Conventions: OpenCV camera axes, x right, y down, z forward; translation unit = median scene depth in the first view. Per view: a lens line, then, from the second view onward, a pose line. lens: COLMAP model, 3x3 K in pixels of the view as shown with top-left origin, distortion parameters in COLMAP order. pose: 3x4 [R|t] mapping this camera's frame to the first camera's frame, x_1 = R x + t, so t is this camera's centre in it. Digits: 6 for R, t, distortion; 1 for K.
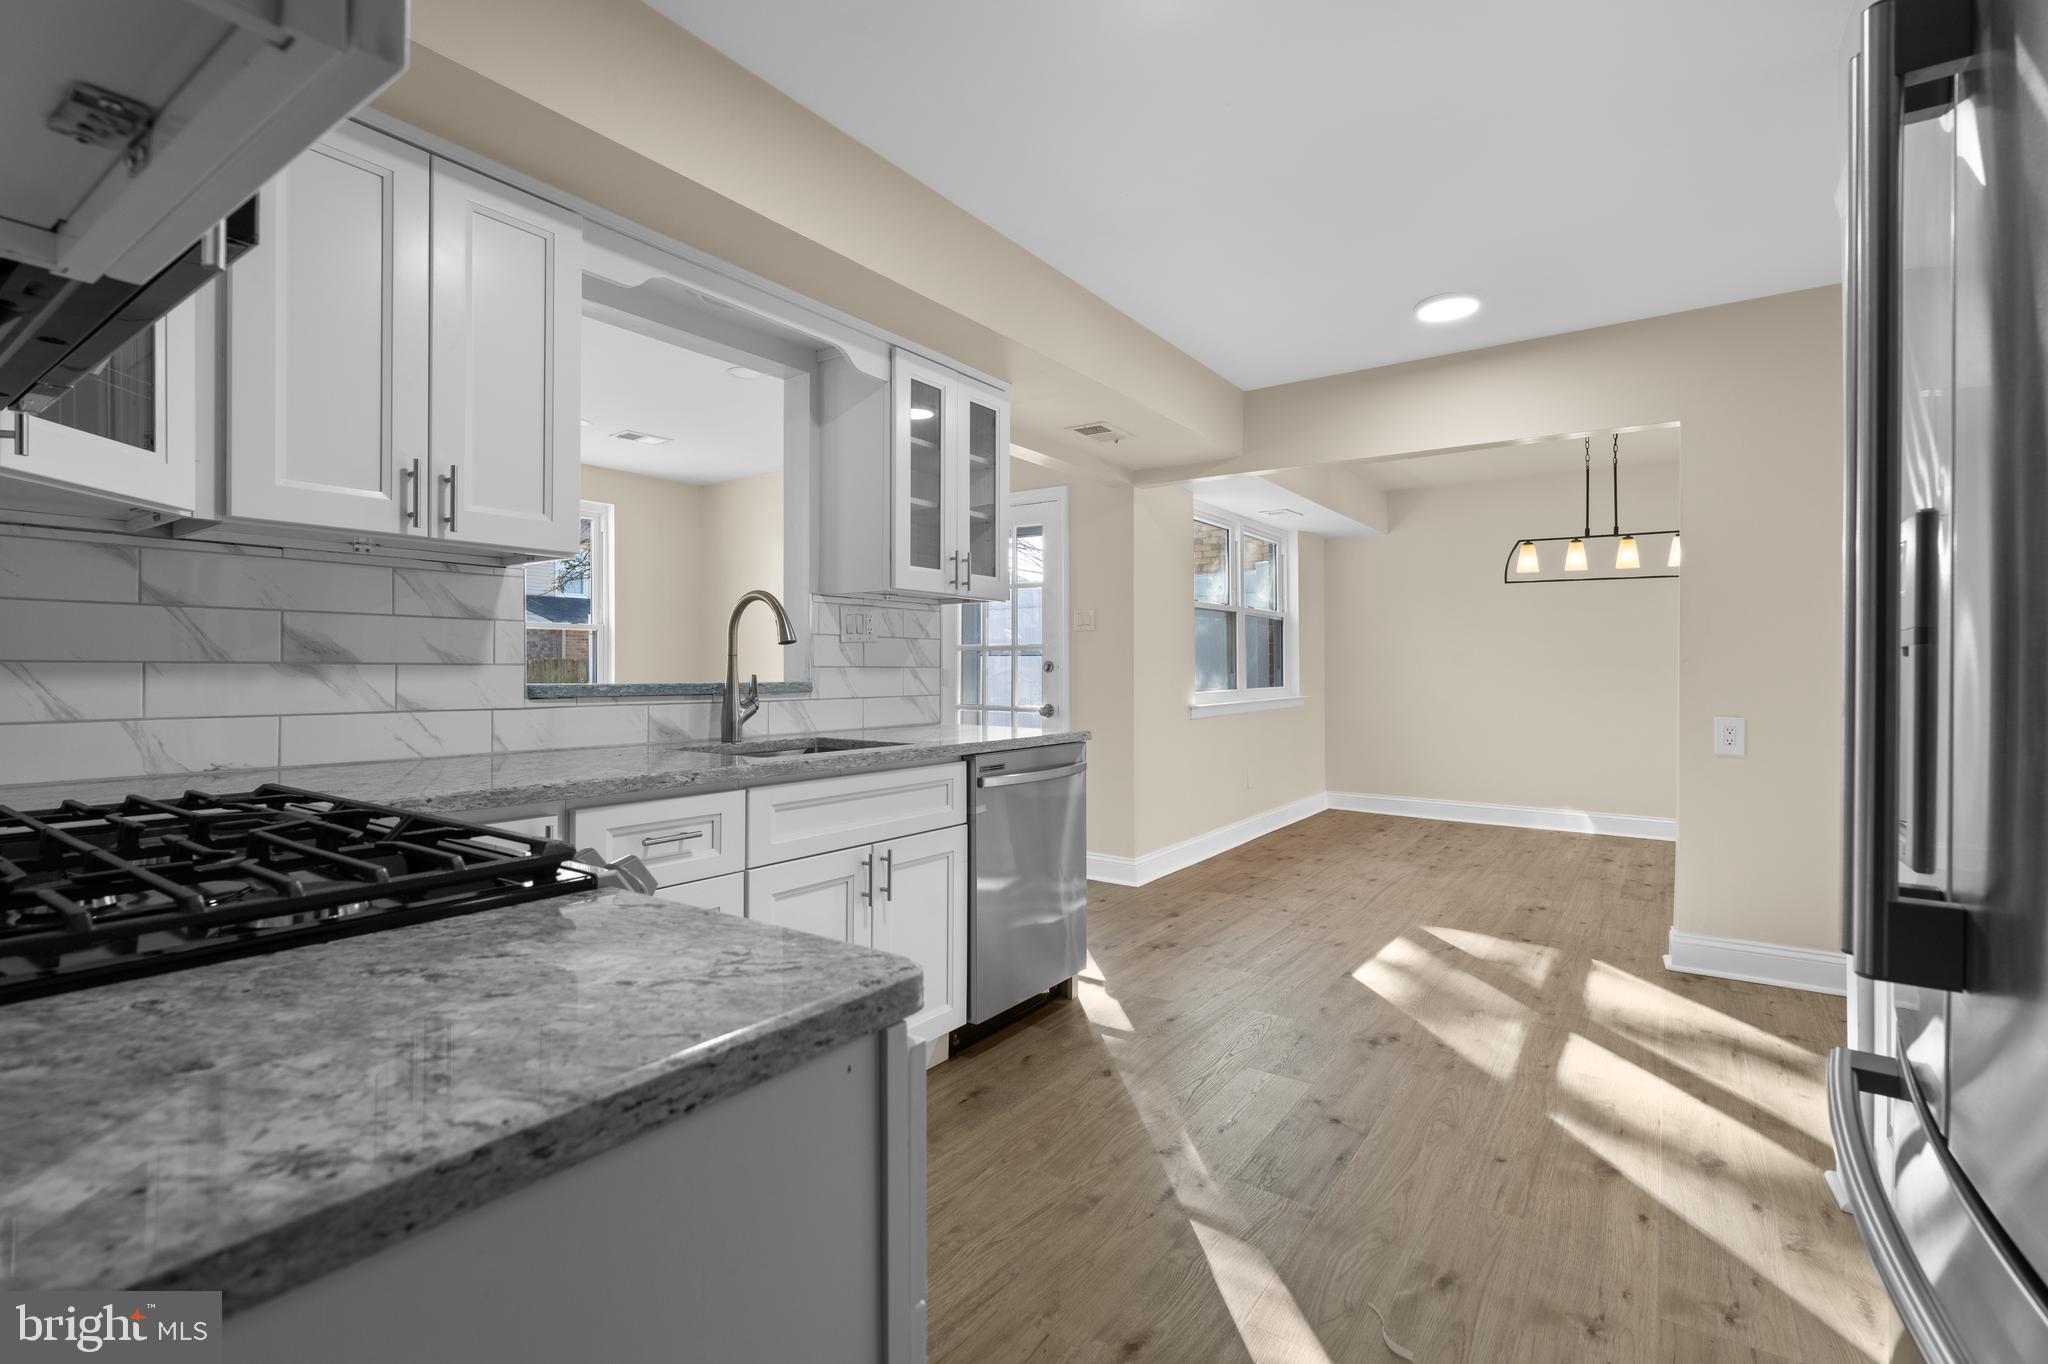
lens RADIAL K [[927.7, 0, 1021.9], [0, 927.7, 663.9], [0, 0, 1]] dist [-0.002442, 0.001005]
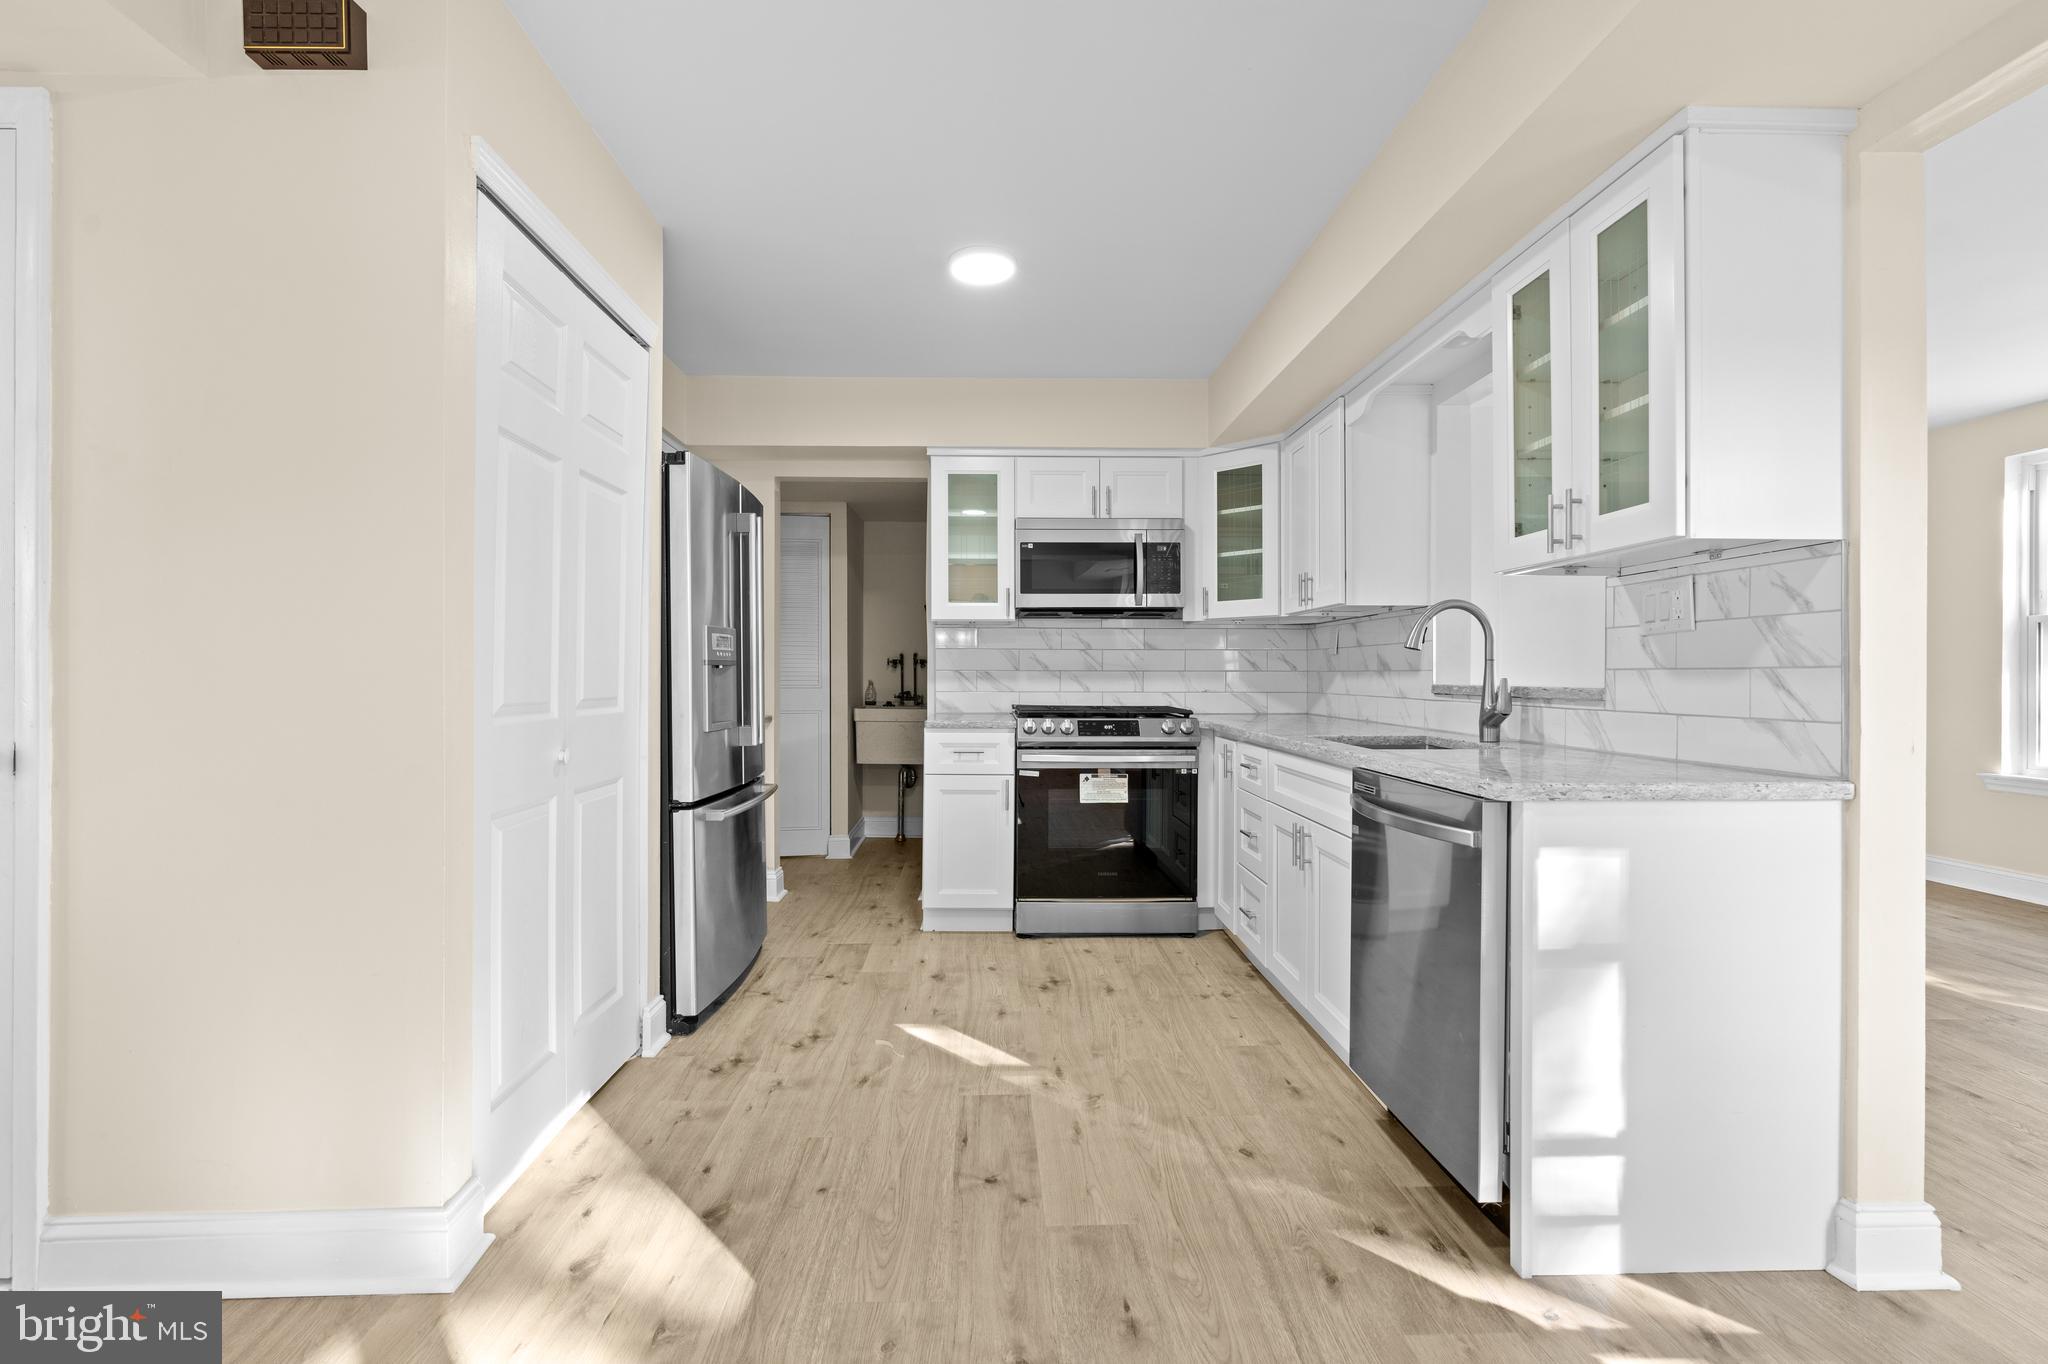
lens RADIAL K [[927.7, 0, 1018.0], [0, 927.7, 681.5], [0, 0, 1]] dist [-0.002442, 0.001005]
pose [[-0.799860, 0.004453, -0.600170, 0.858933], [0.004656, 0.999988, 0.001215, 0.013530], [0.600168, -0.001823, -0.799872, 1.748617]]
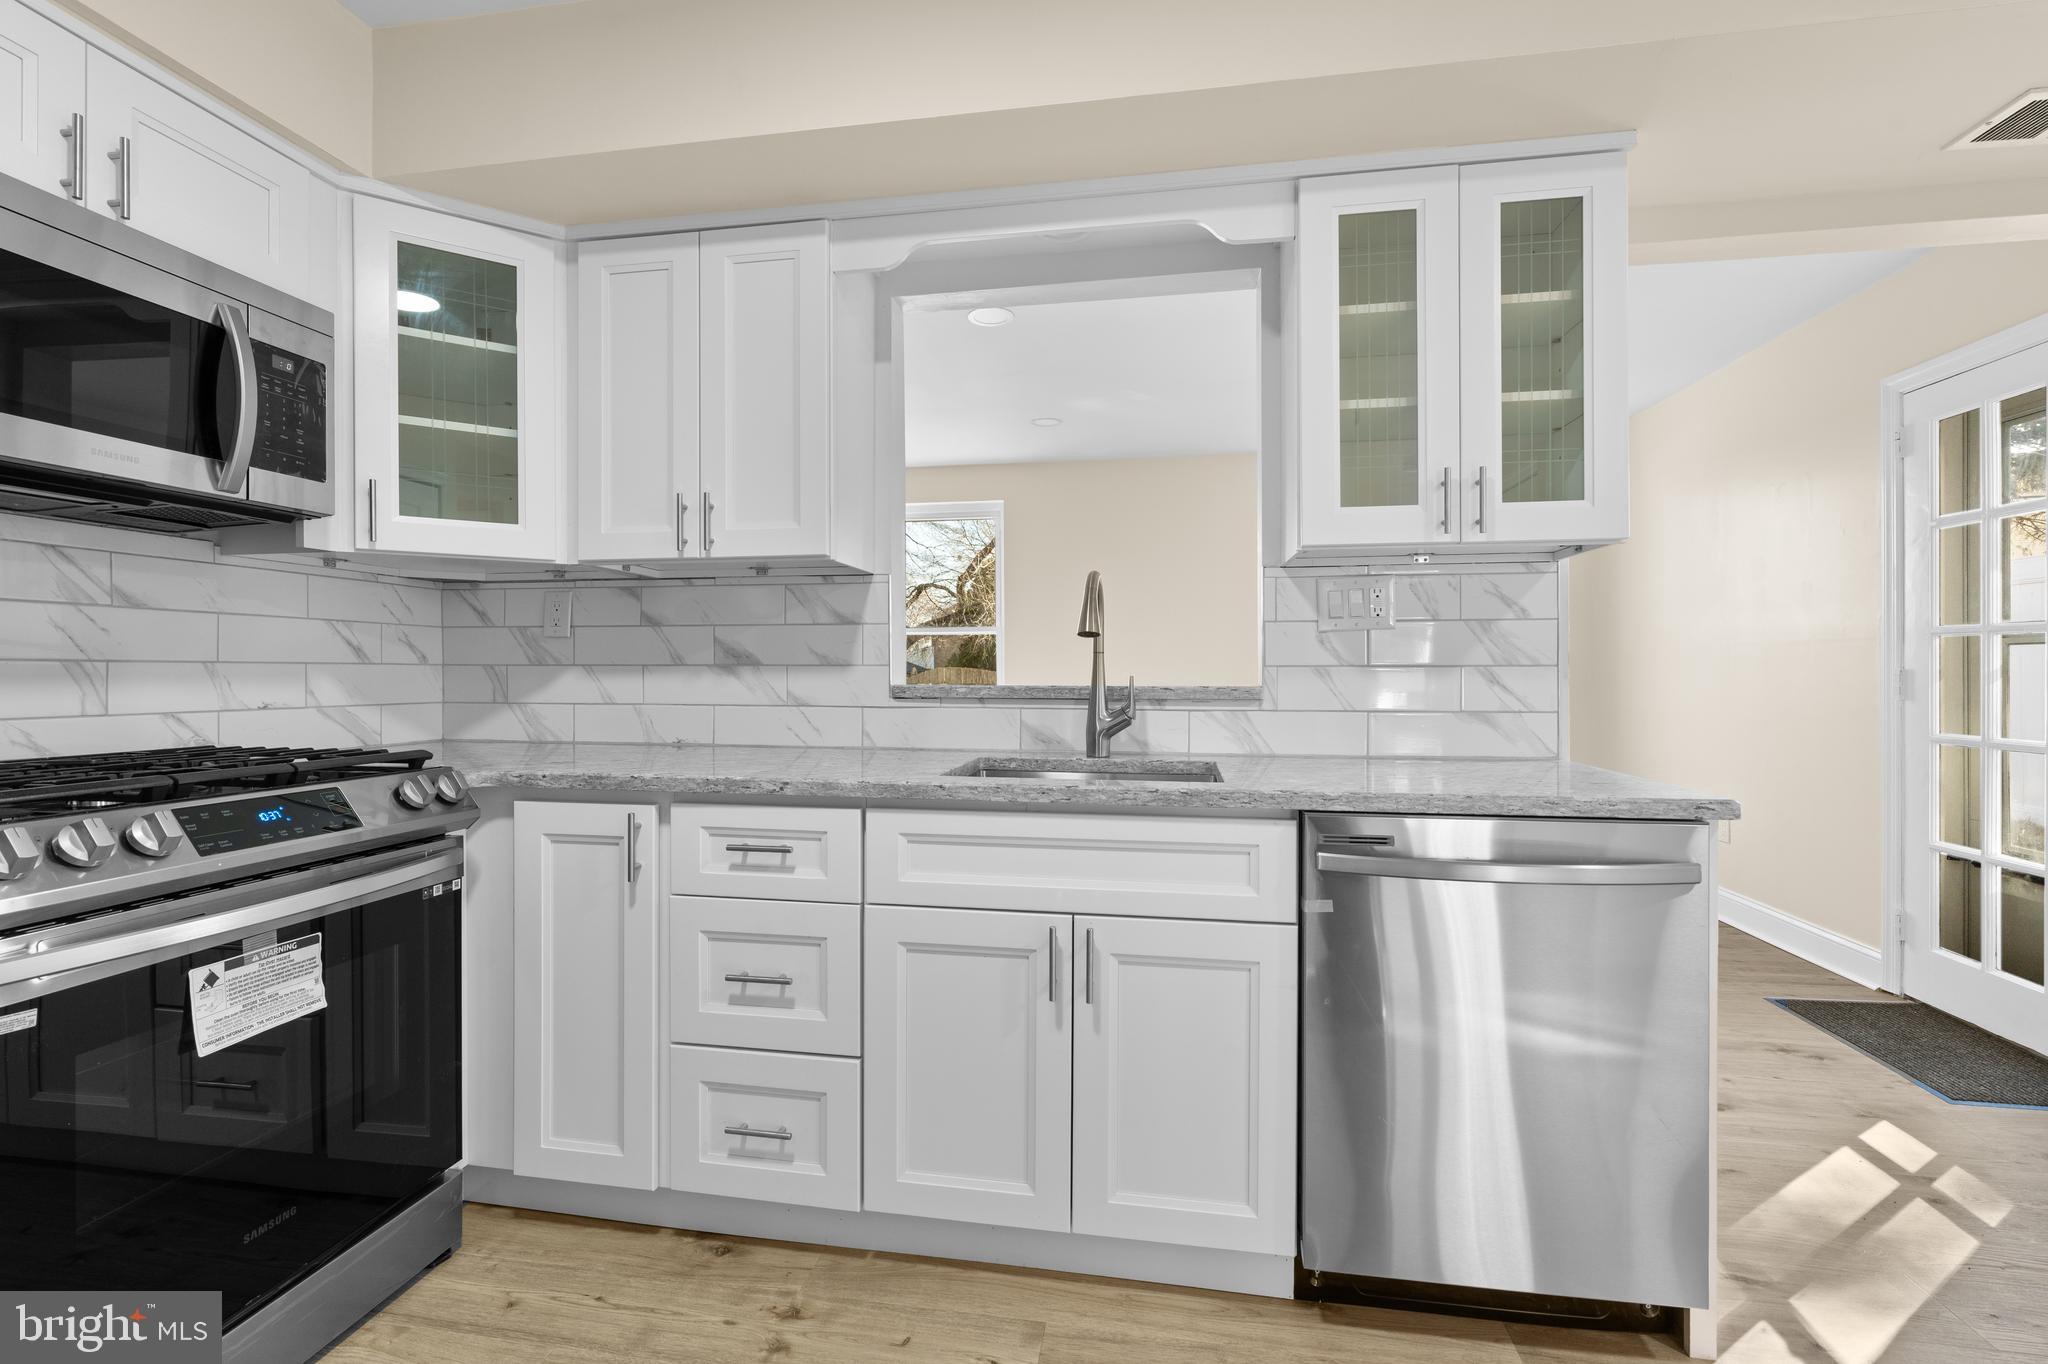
lens RADIAL K [[927.7, 0, 1013.8], [0, 927.7, 676.1], [0, 0, 1]] dist [-0.002442, 0.001005]
pose [[0.427146, 0.004236, -0.904173, 0.465448], [0.006145, 0.999952, 0.007588, 0.005727], [0.904162, -0.008798, 0.427100, 0.664141]]
